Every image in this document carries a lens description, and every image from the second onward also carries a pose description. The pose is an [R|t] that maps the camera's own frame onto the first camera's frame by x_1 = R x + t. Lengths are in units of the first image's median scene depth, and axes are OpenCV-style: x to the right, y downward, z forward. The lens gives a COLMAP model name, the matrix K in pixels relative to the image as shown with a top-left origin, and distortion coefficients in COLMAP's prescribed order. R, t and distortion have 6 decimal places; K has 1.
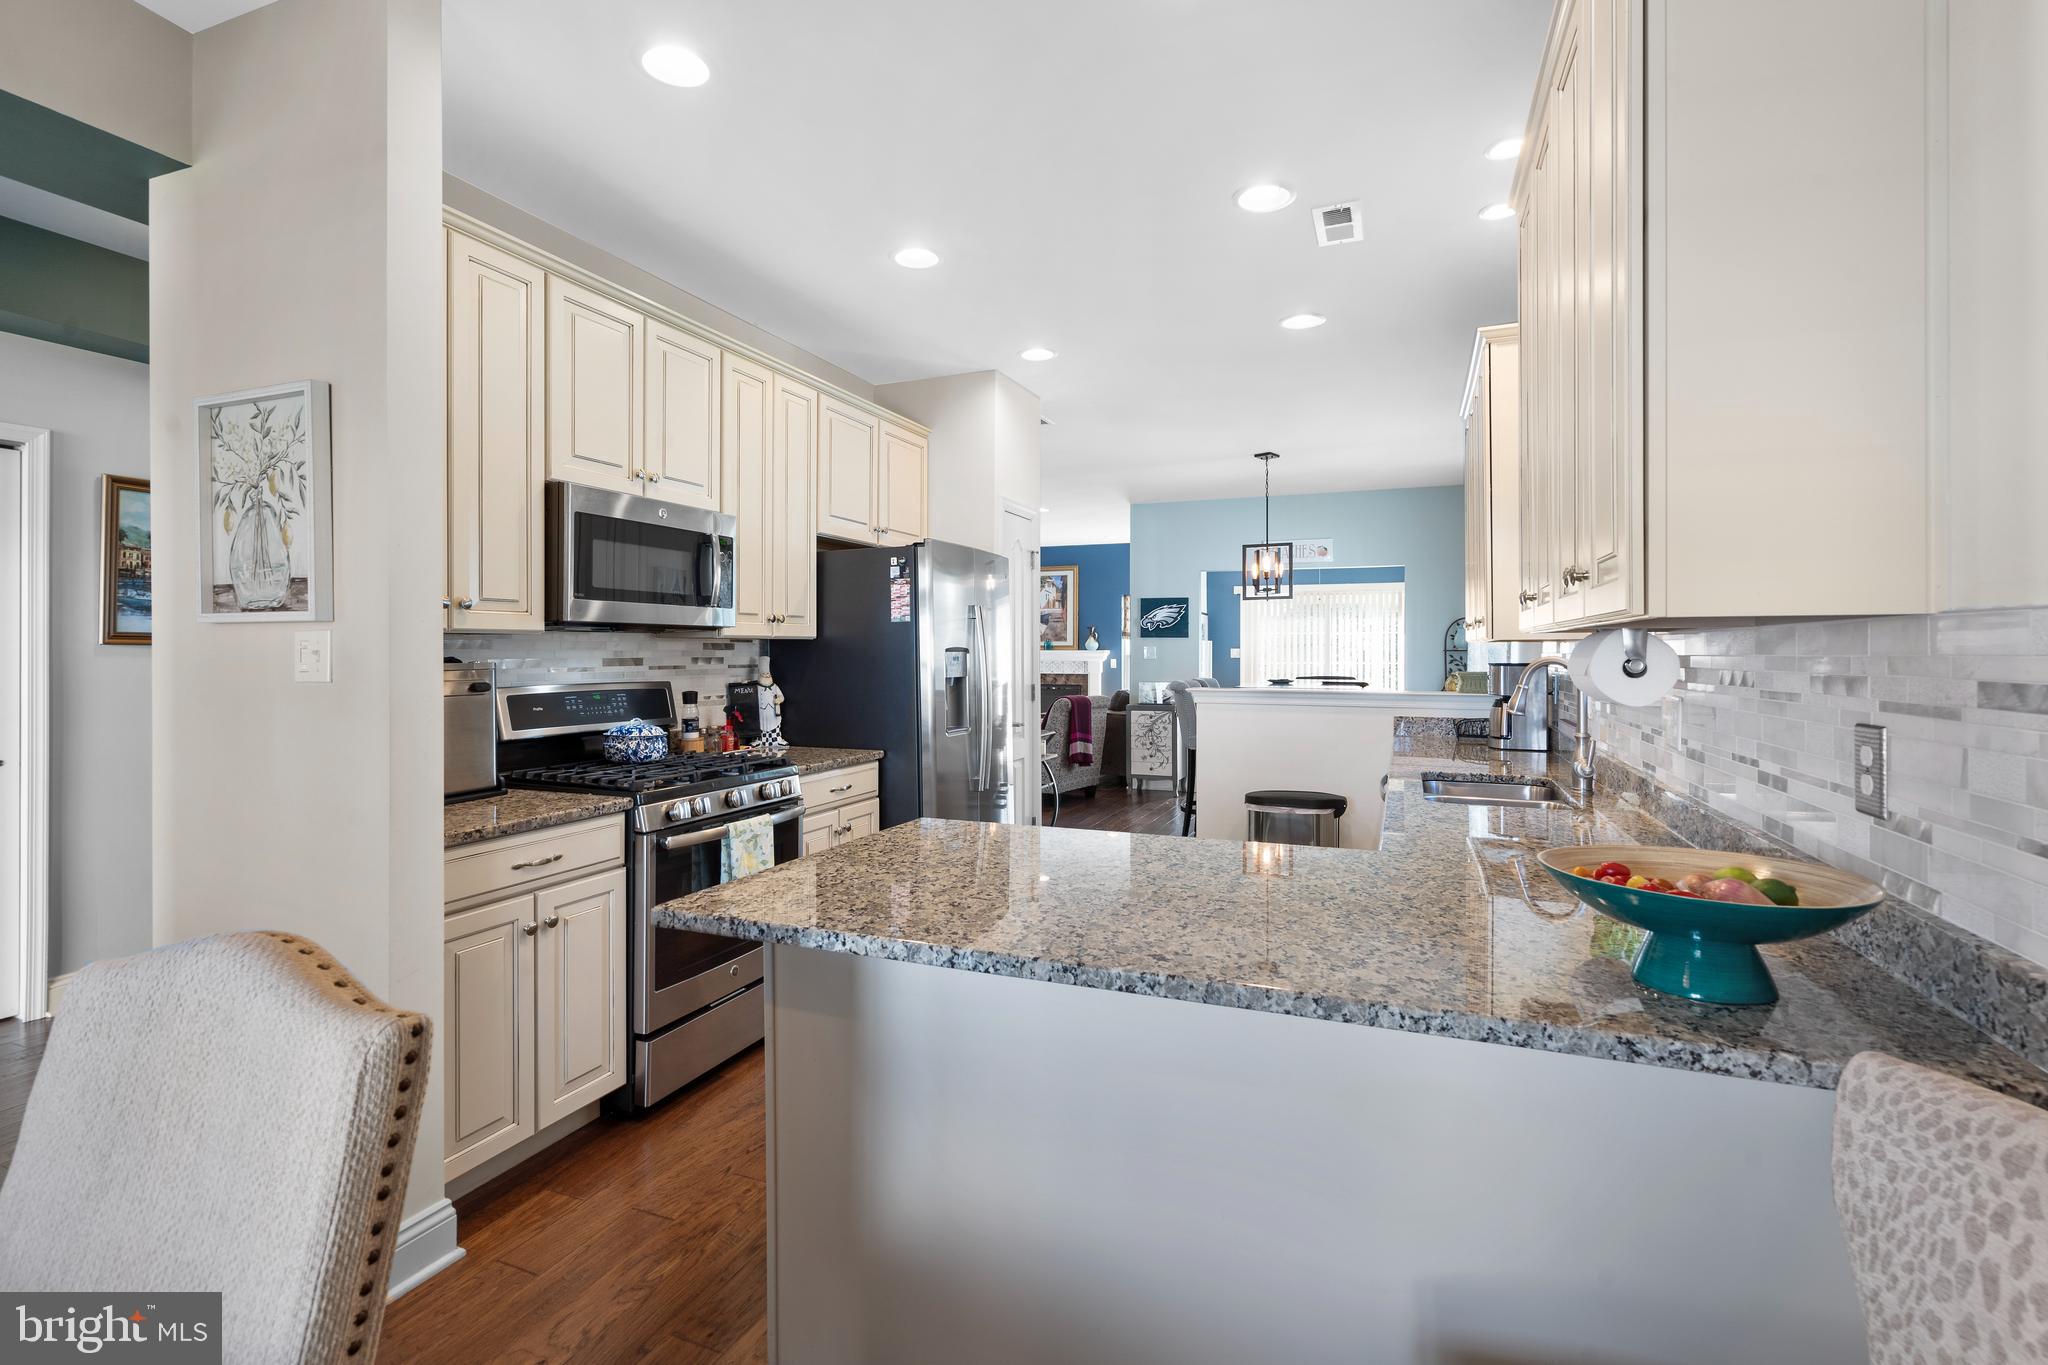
lens RADIAL K [[963.3, 0, 1019.7], [0, 963.3, 666.0], [0, 0, 1]] dist [0.002162, 0.000162]
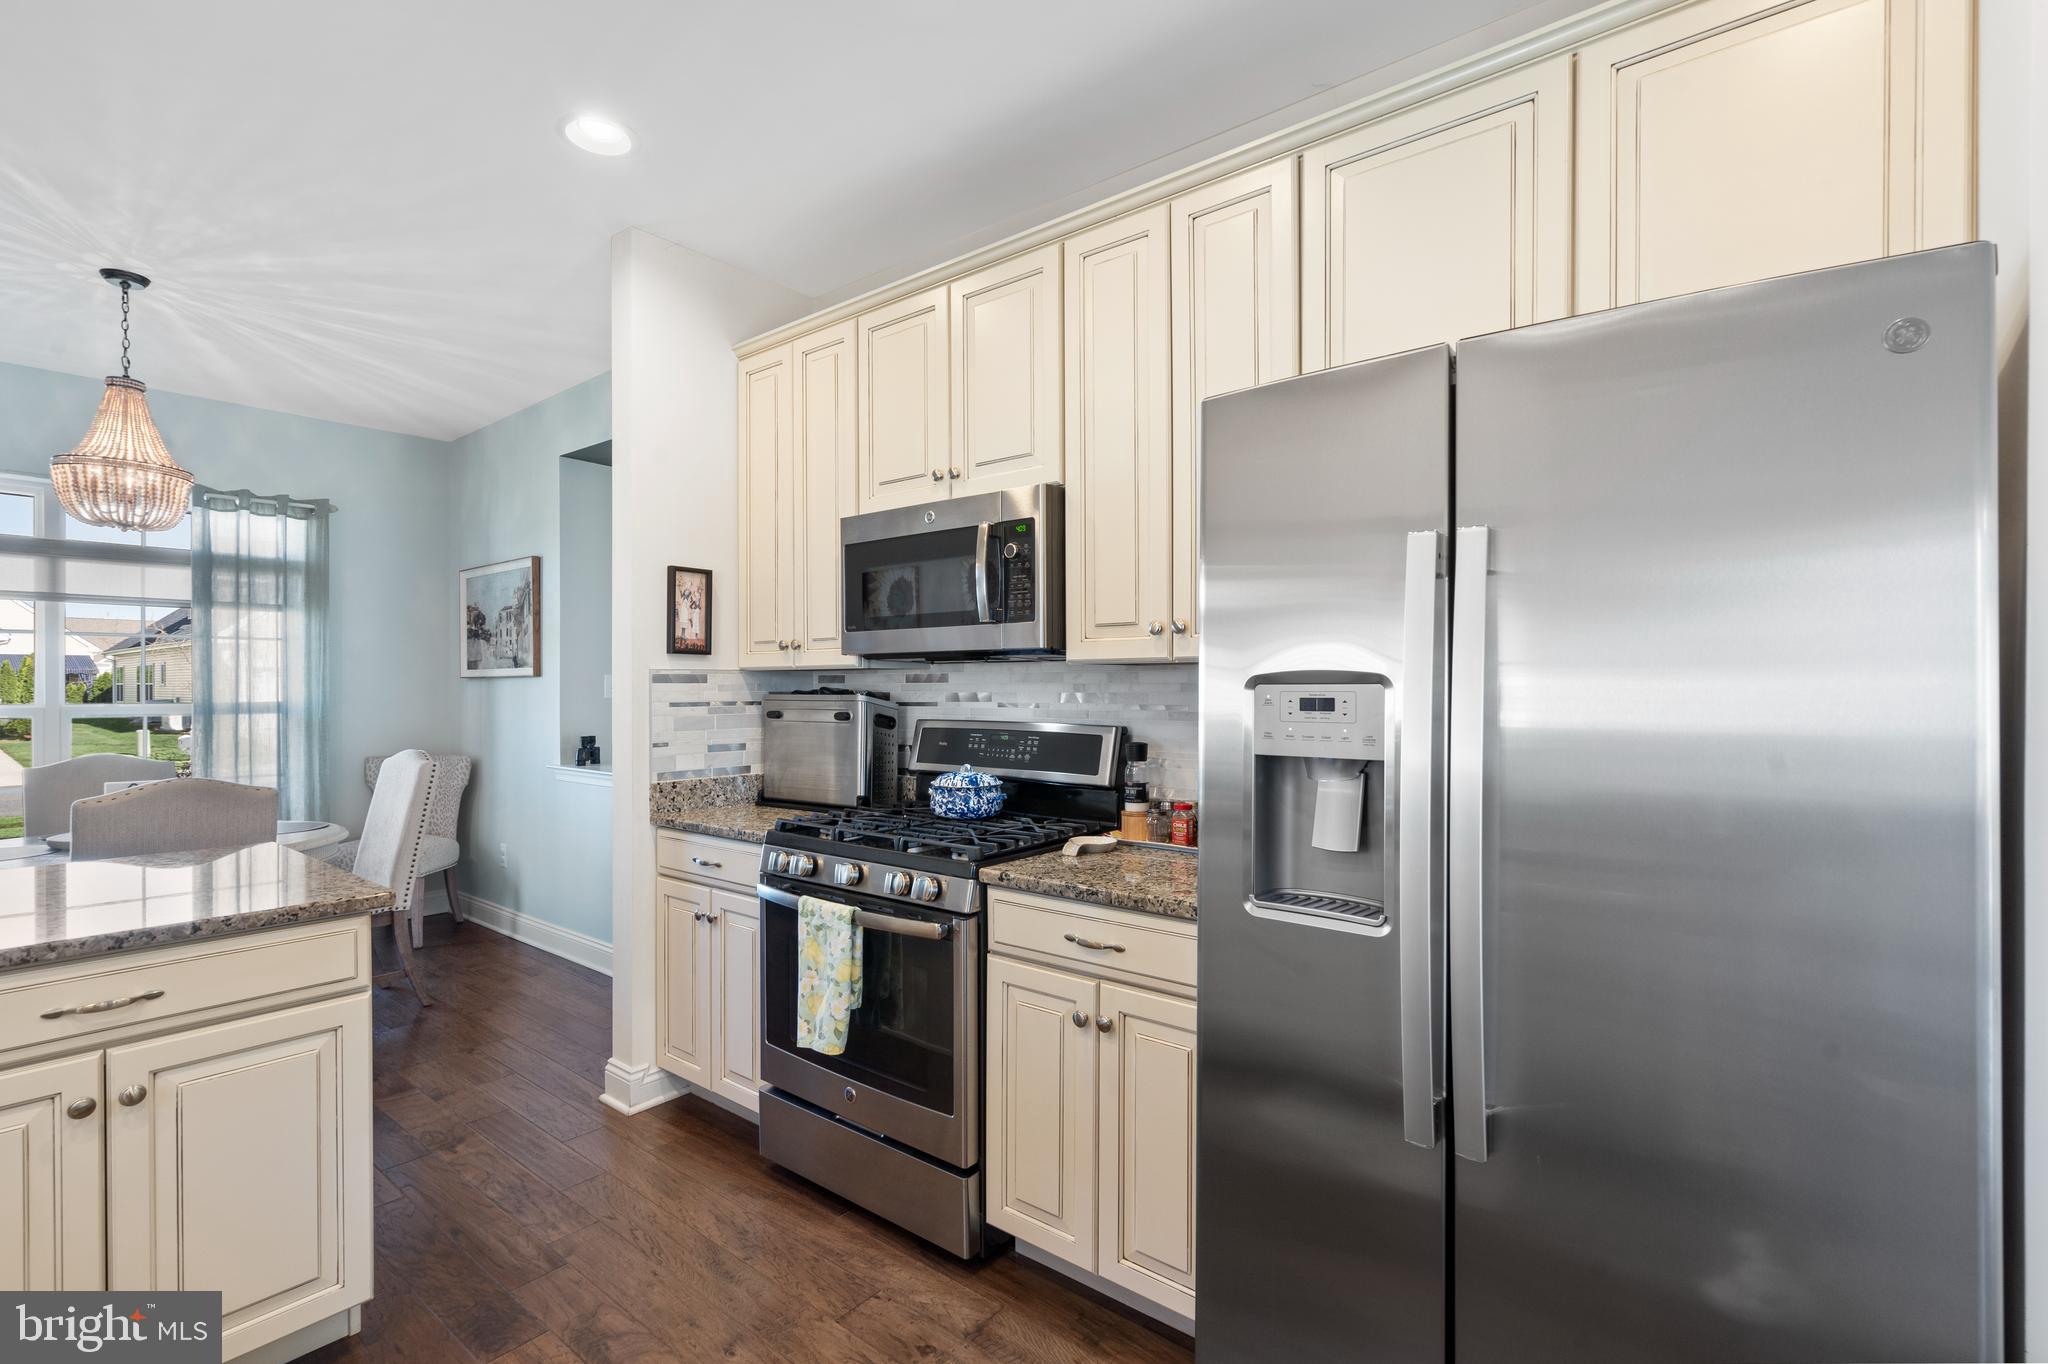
lens RADIAL K [[963.3, 0, 1017.7], [0, 963.3, 677.2], [0, 0, 1]] dist [0.002162, 0.000162]
pose [[-0.302205, 0.004685, -0.953232, 0.397068], [-0.006350, 0.999956, 0.006928, -0.027703], [0.953222, 0.008147, -0.302161, 1.329909]]
